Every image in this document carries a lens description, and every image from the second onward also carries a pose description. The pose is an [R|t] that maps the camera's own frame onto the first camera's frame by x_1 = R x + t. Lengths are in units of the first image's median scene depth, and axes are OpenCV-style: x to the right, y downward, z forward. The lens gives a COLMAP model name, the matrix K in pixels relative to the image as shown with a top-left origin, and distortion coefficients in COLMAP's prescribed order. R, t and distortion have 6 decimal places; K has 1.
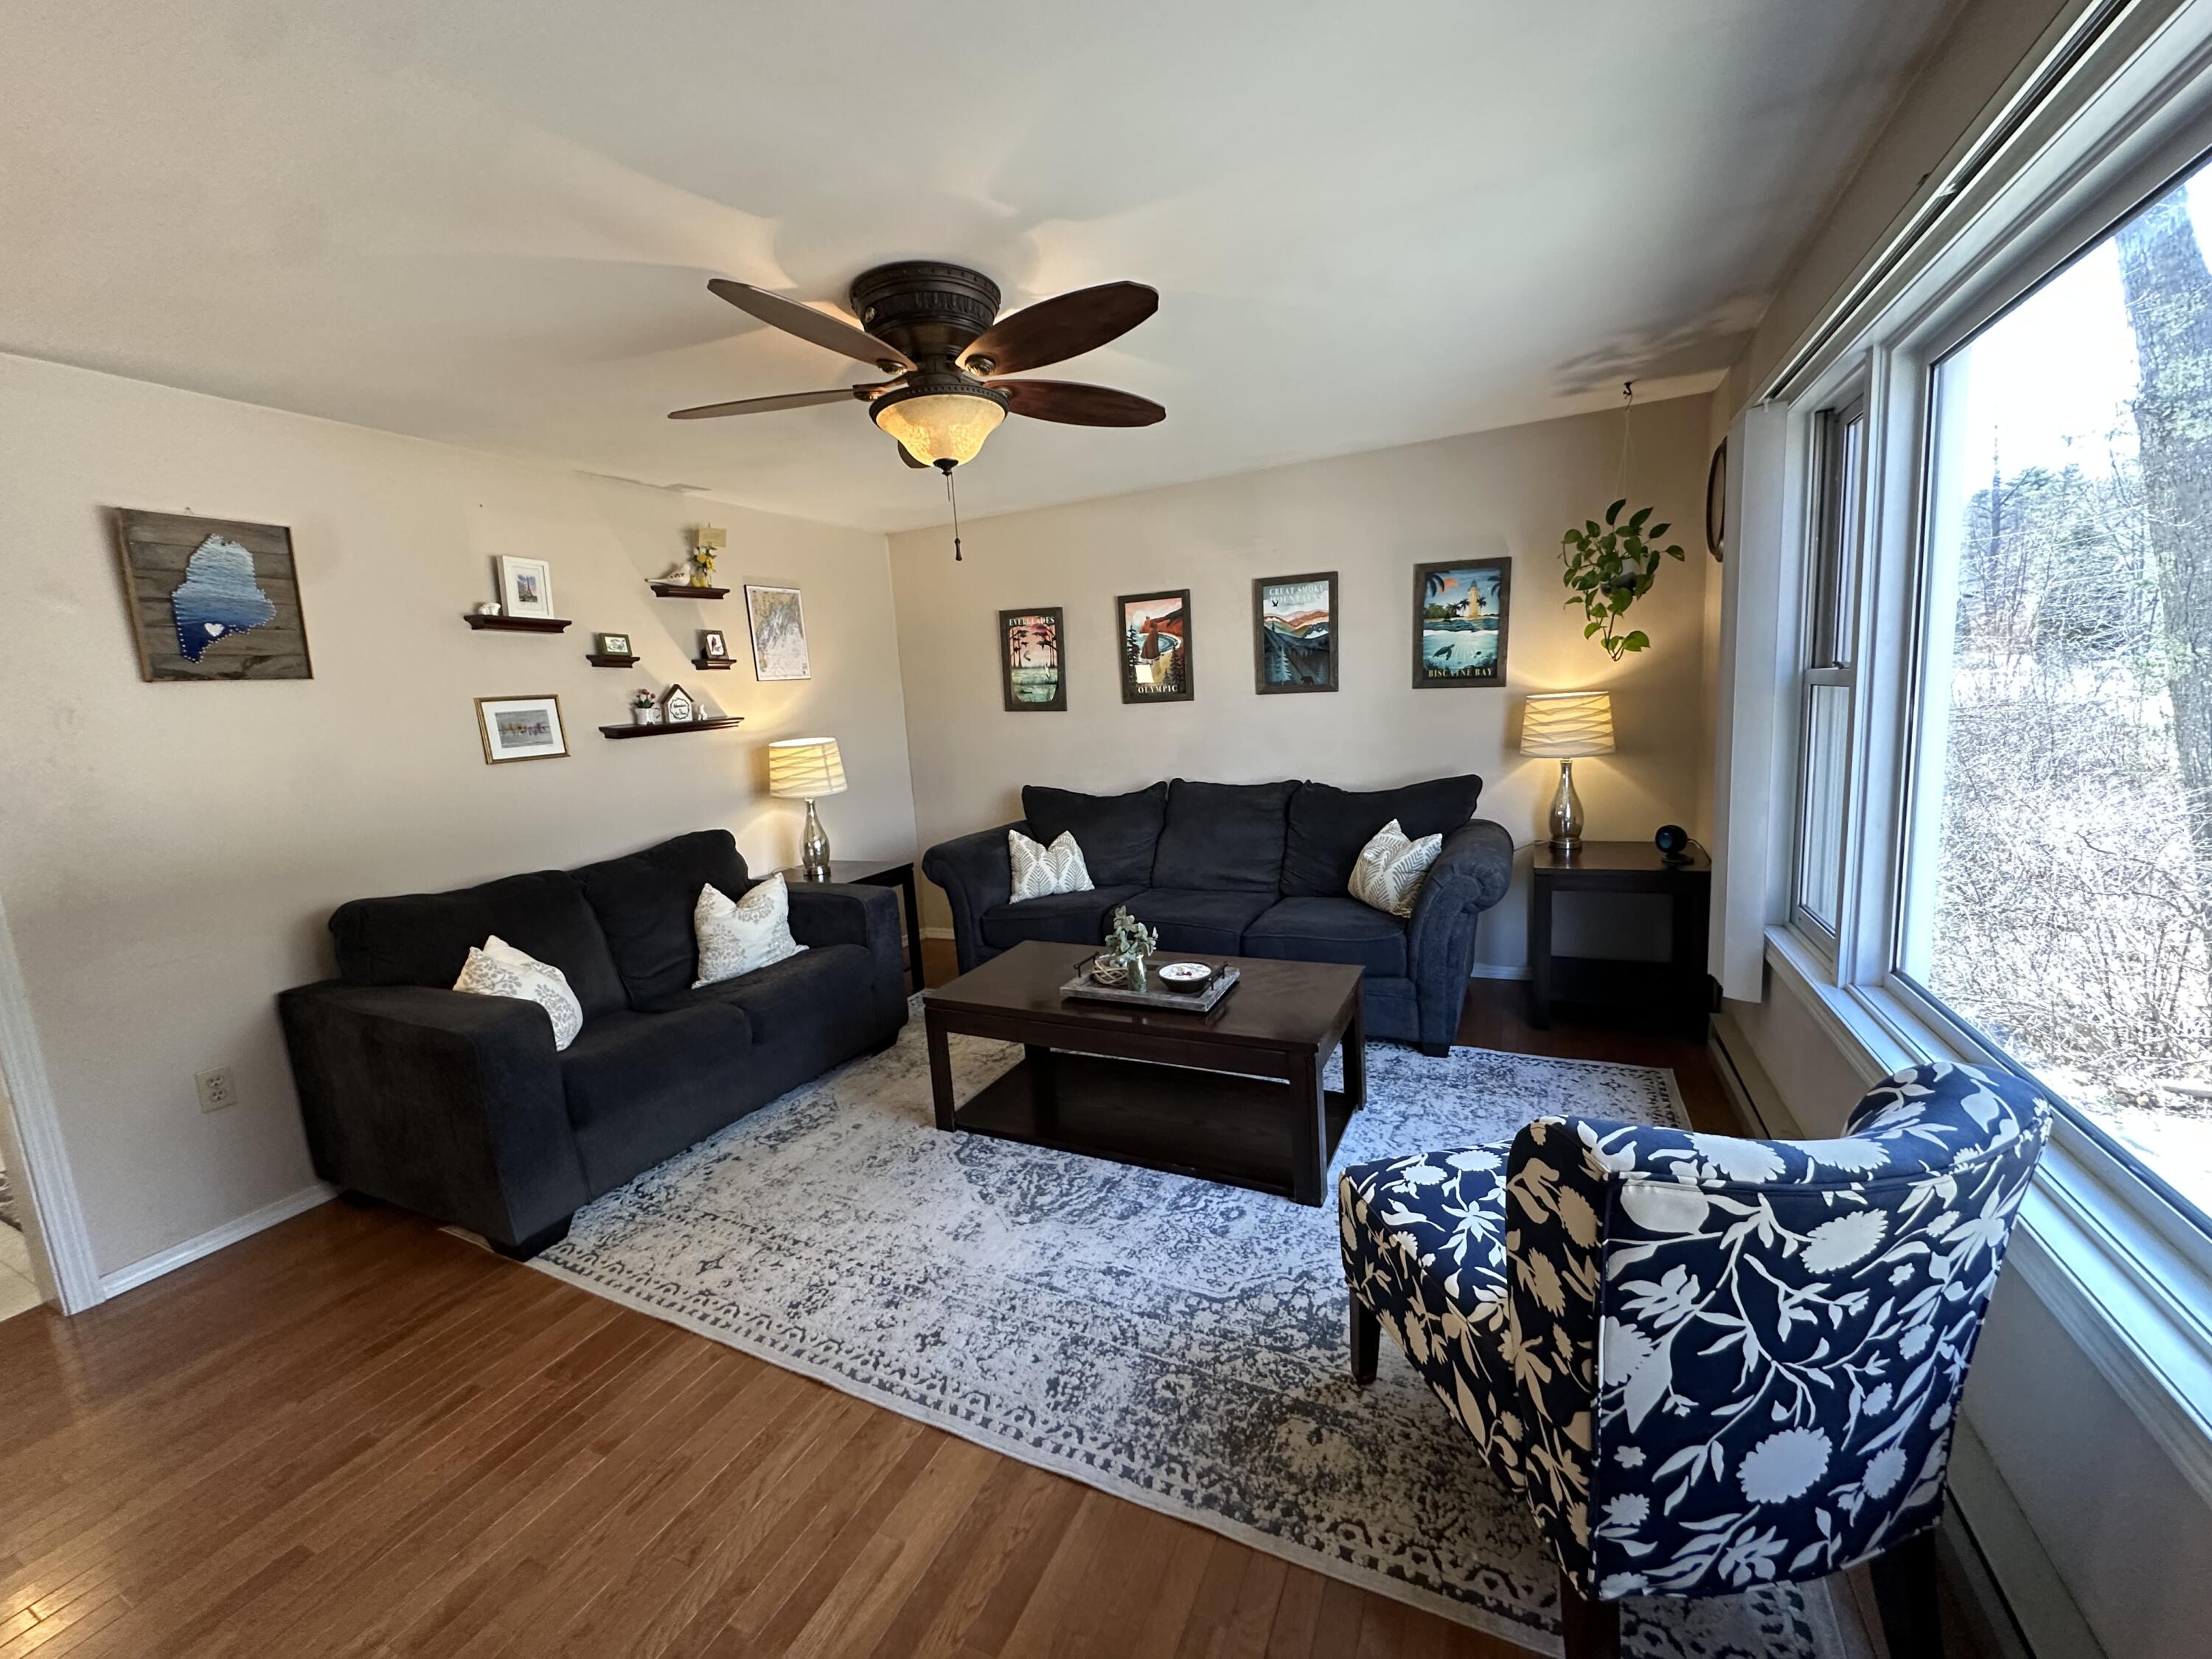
lens RADIAL K [[887.7, 0, 1106.0], [0, 887.7, 829.5], [0, 0, 1]] dist [-0.000910, -0.000292]
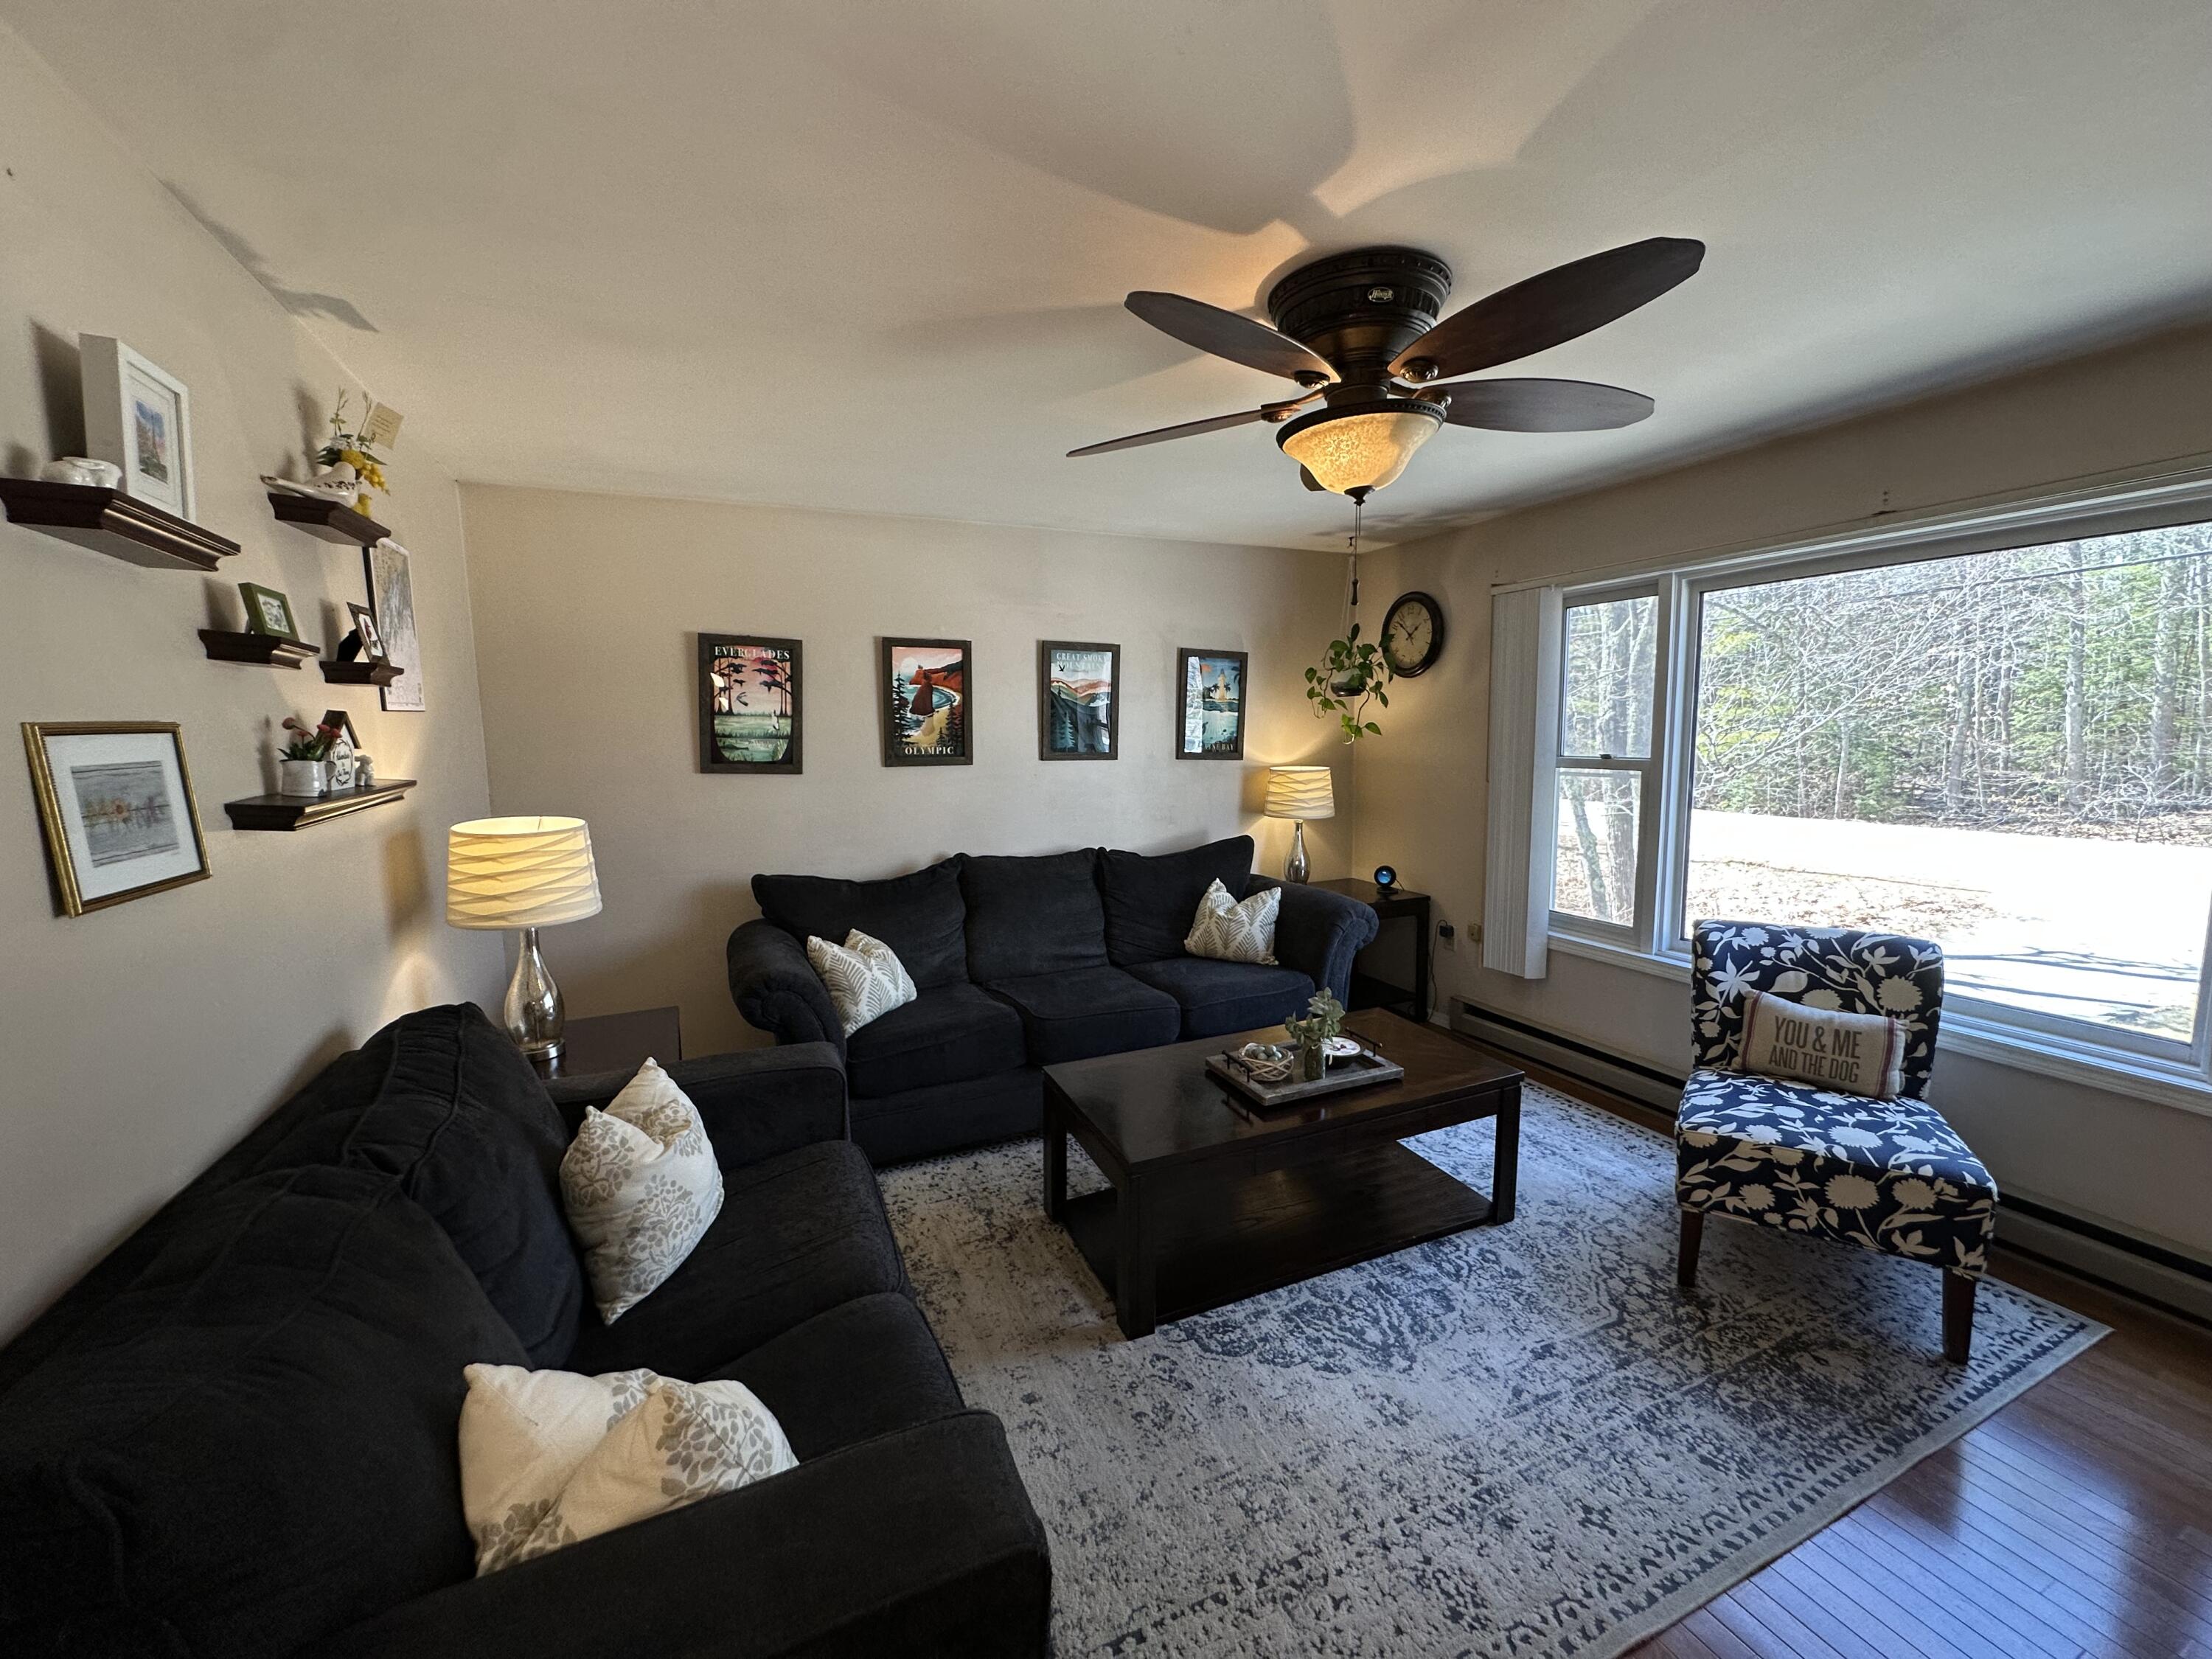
lens RADIAL K [[883.1, 0, 1113.3], [0, 883.1, 833.2], [0, 0, 1]] dist [-0.001235, -0.000325]
pose [[0.640282, -0.038173, 0.767191, -0.564489], [0.088193, 0.995813, -0.024056, -0.050176], [-0.763060, 0.083064, 0.640968, 0.381436]]
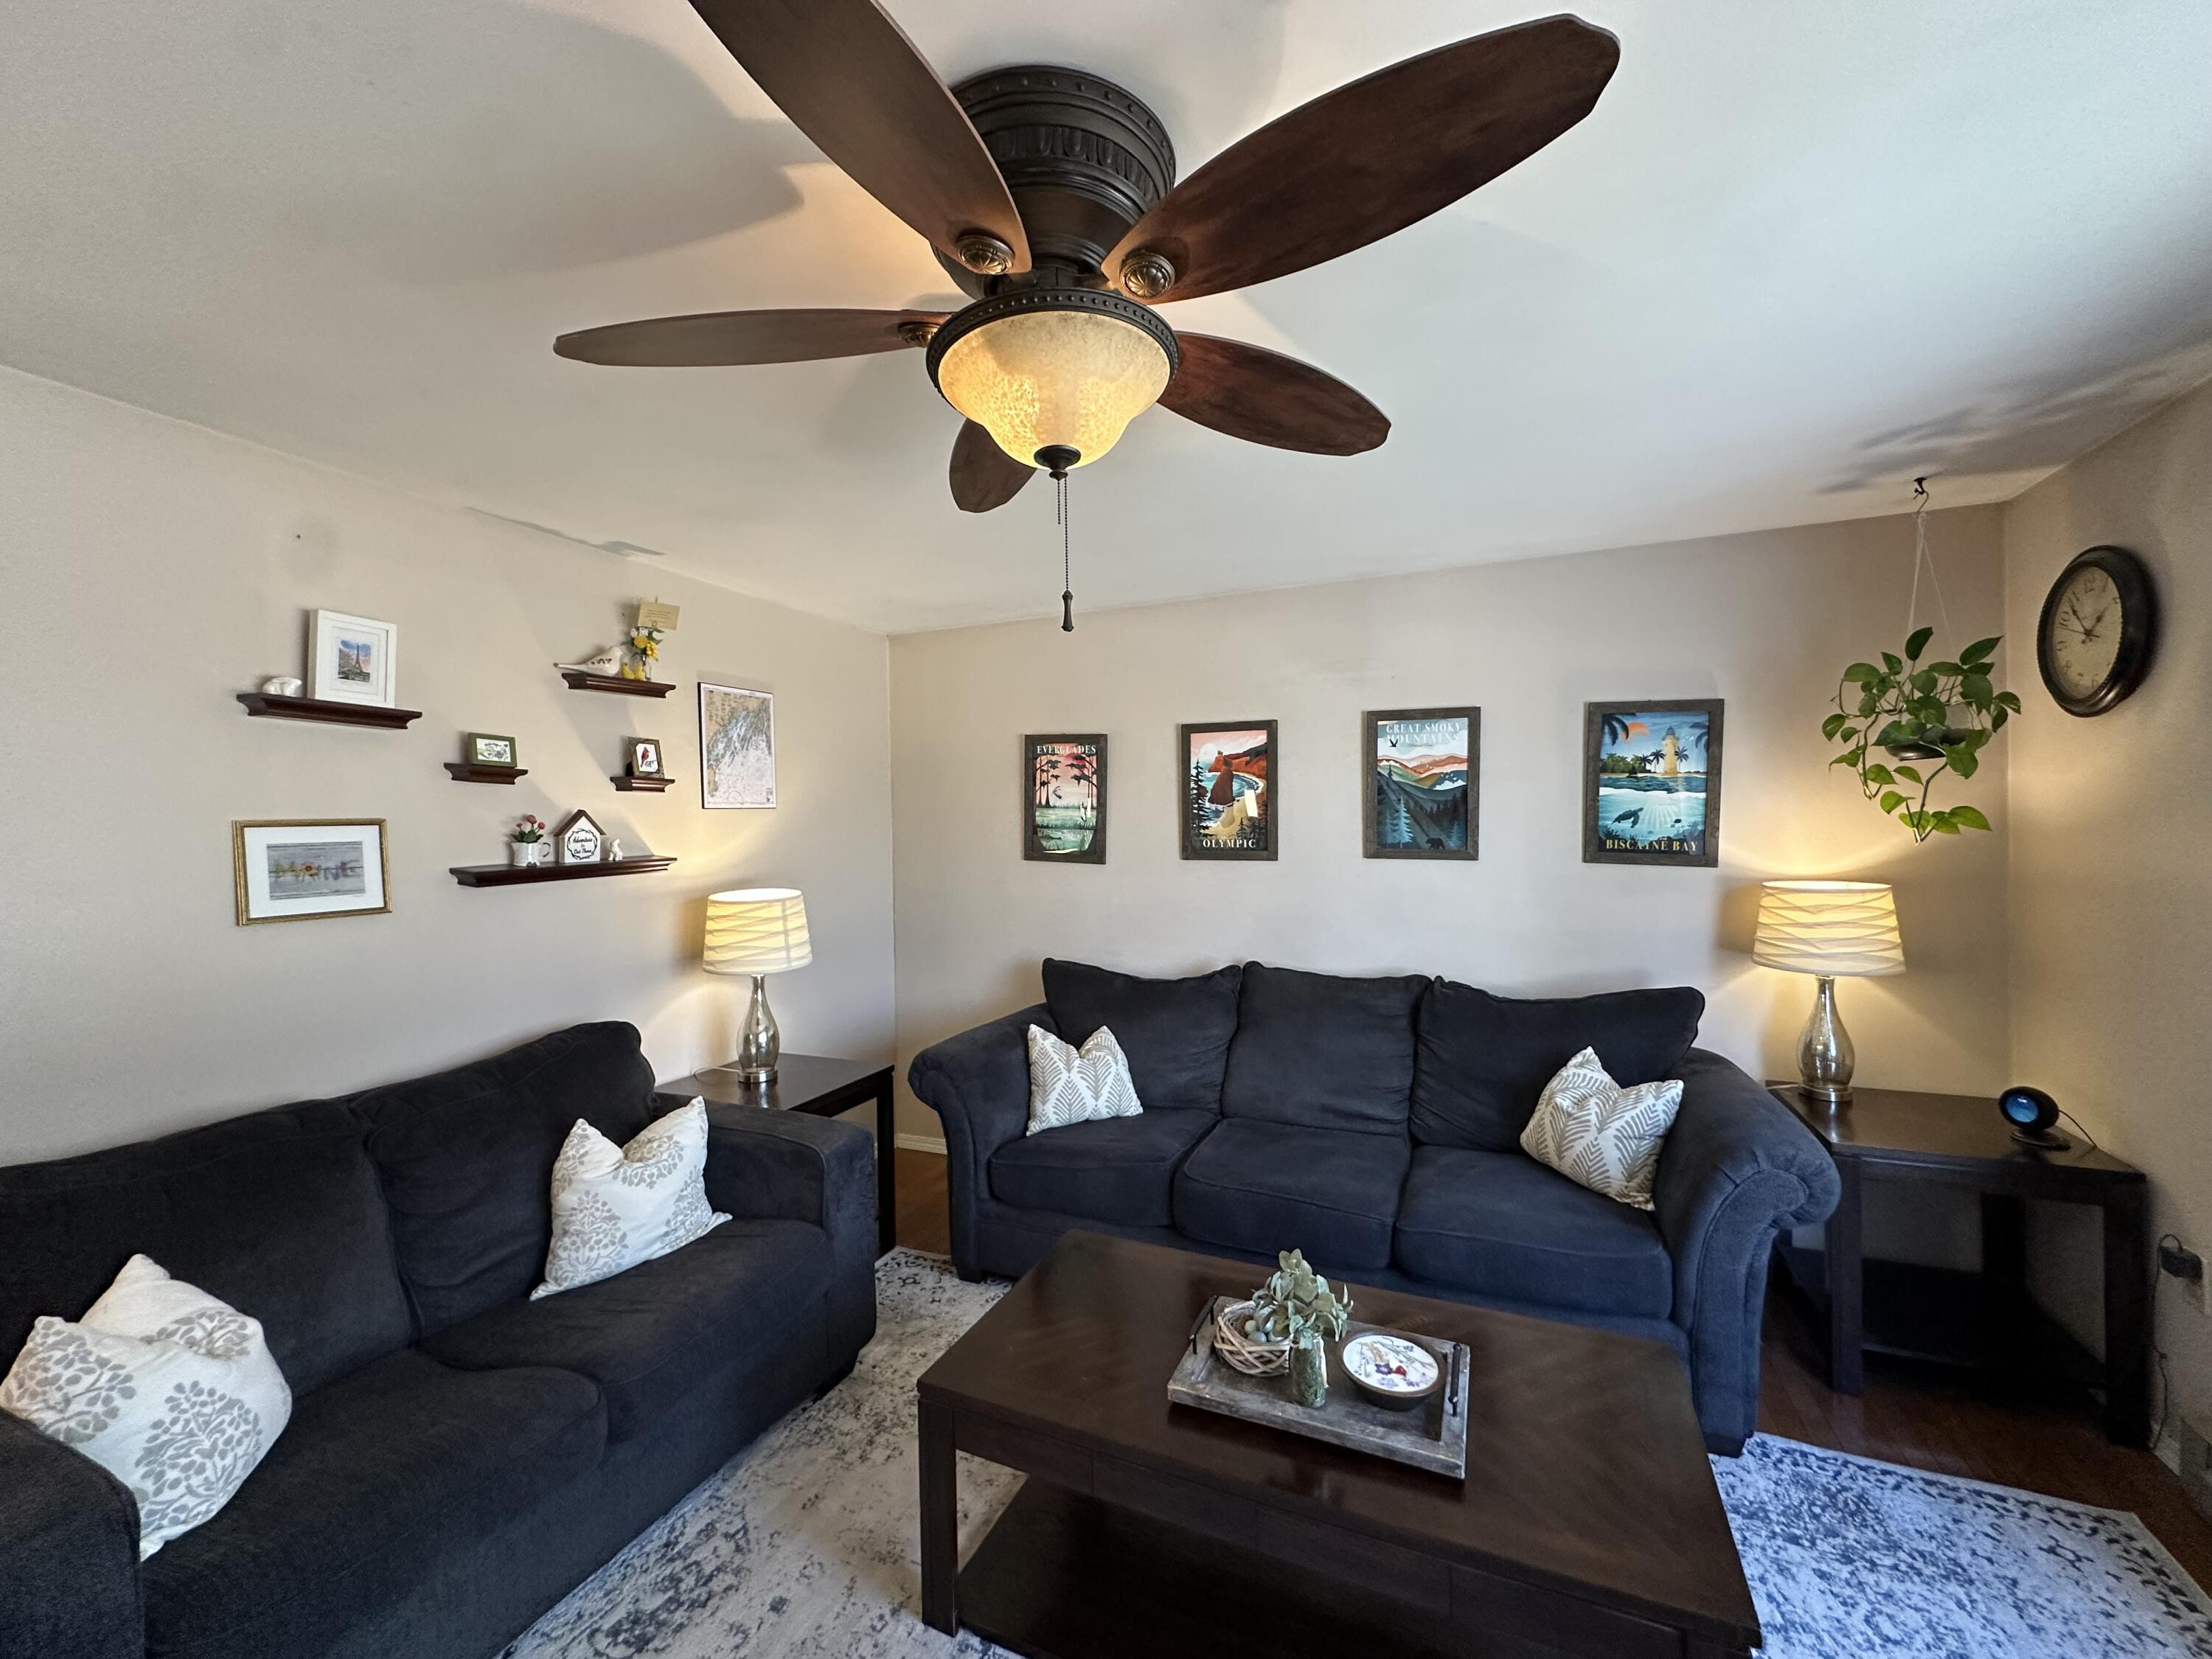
lens RADIAL K [[887.7, 0, 1106.0], [0, 887.7, 829.5], [0, 0, 1]] dist [-0.000910, -0.000292]
pose [[0.998126, 0.048490, 0.037332, -0.091224], [-0.042471, 0.988090, -0.147899, -0.059960], [-0.044059, 0.146036, 0.988298, 0.279418]]
